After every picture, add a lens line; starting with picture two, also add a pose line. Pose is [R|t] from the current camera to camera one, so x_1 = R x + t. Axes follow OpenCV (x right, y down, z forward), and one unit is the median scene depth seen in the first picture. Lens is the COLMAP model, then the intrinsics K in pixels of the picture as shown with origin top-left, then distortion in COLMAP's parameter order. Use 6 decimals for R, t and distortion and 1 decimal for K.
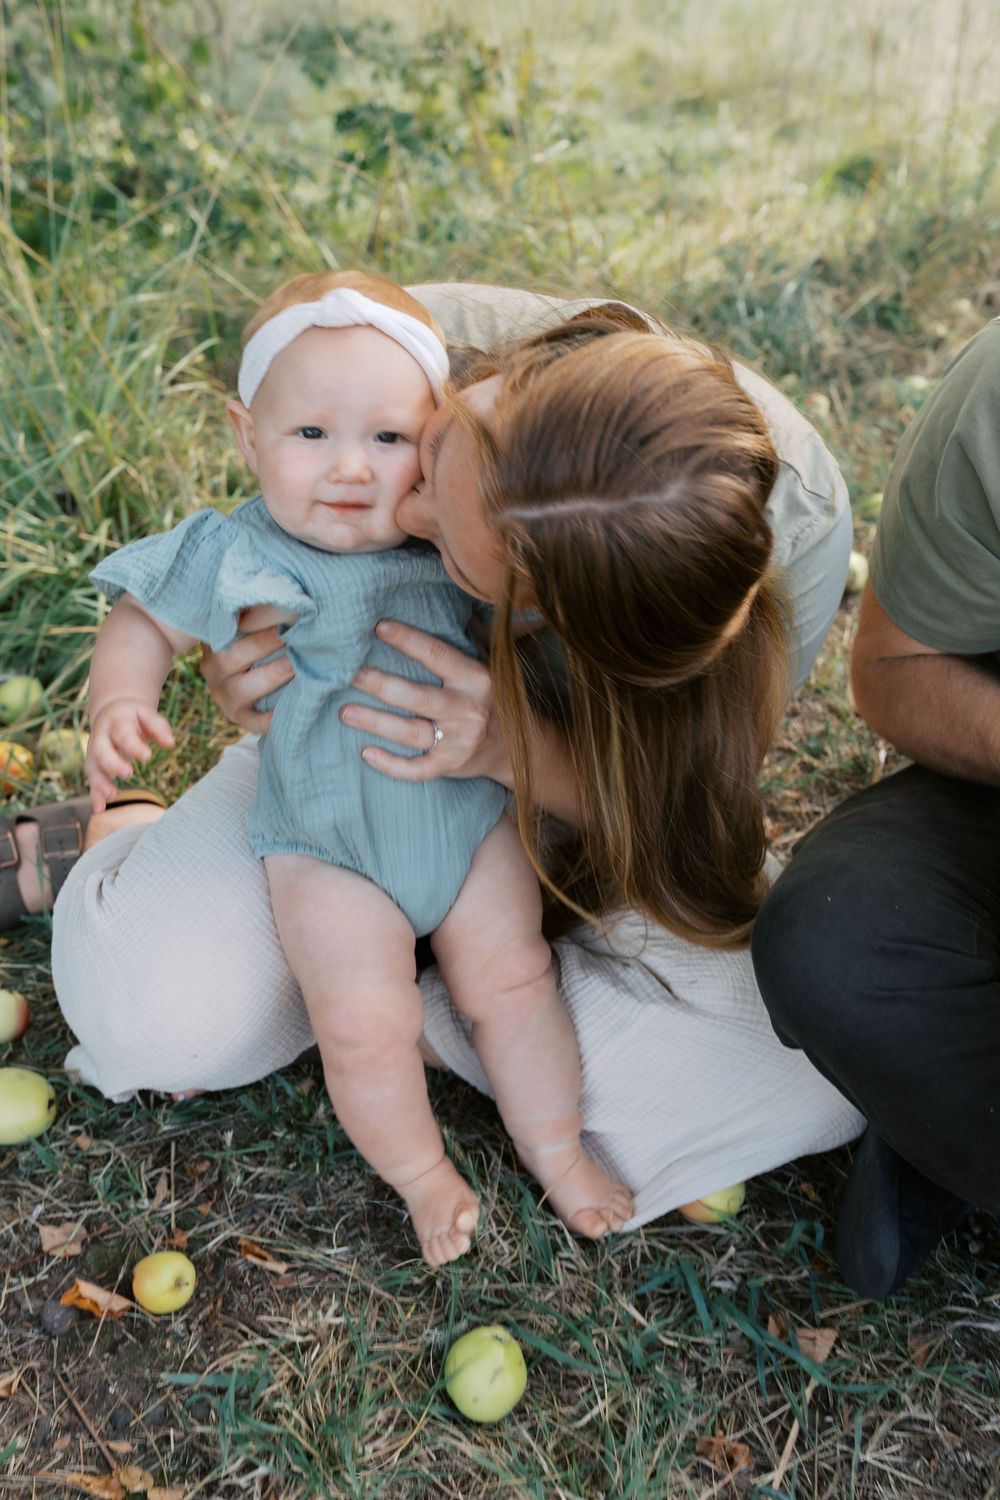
lens RADIAL K [[1413.9, 0, 500.0], [0, 1413.9, 750.0], [0, 0, 1]] dist [-0.005051, 0.012311]
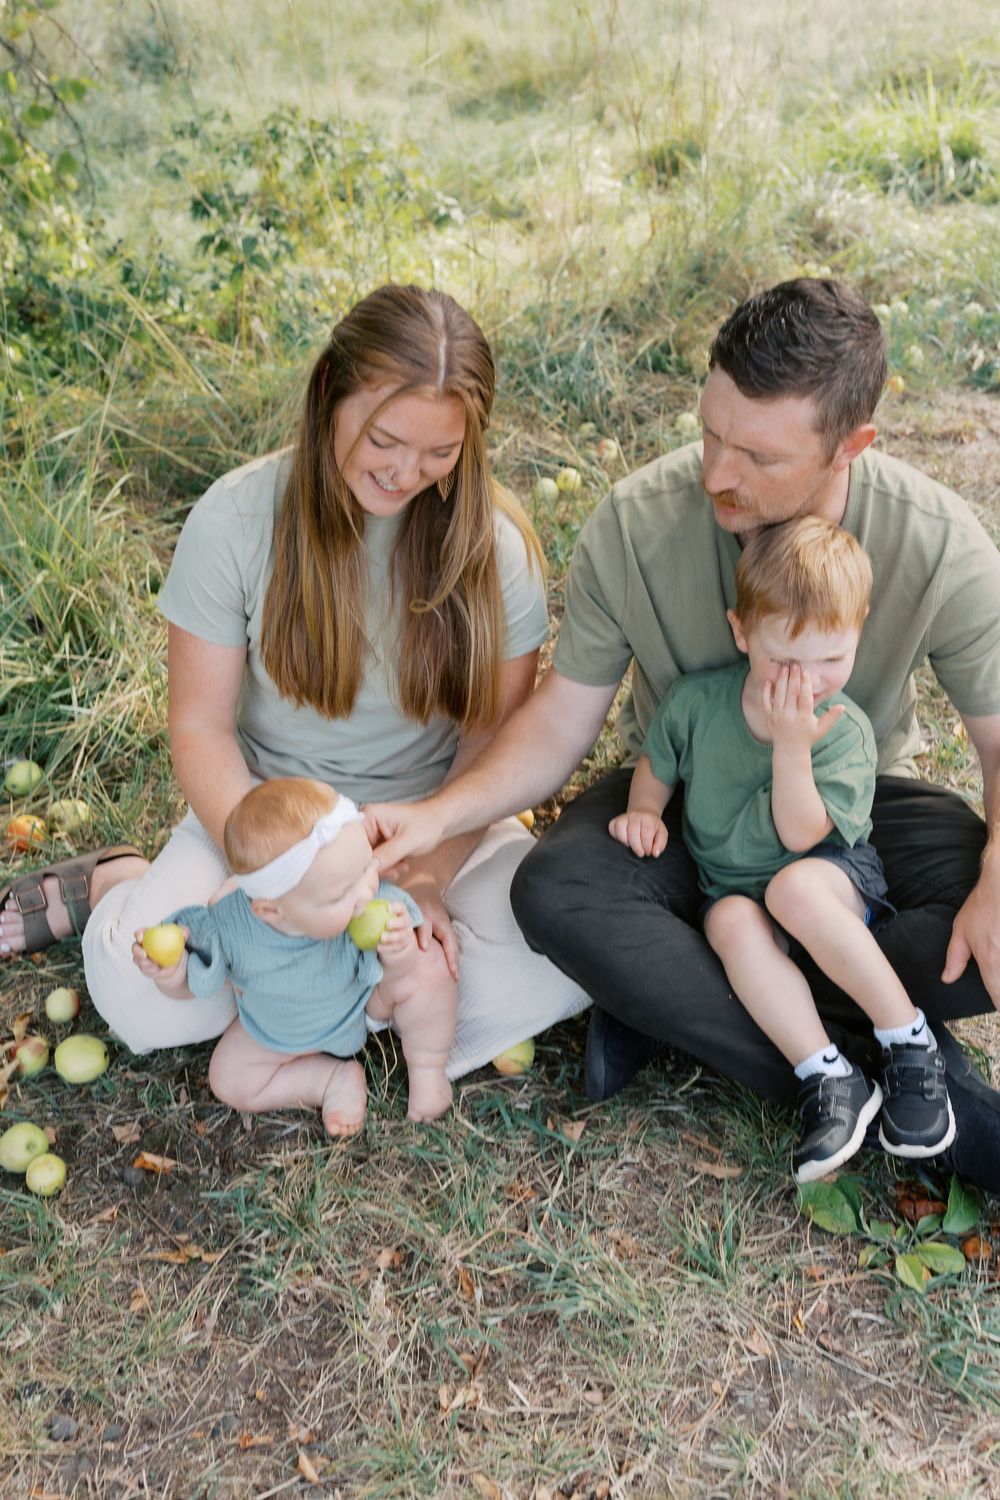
lens RADIAL K [[1450.0, 0, 500.0], [0, 1450.0, 750.0], [0, 0, 1]] dist [0.011933, -0.001904]
pose [[0.992340, -0.116283, 0.041705, 0.100278], [0.113957, 0.991997, 0.054372, -0.135814], [-0.047694, -0.049203, 0.997649, -0.672882]]
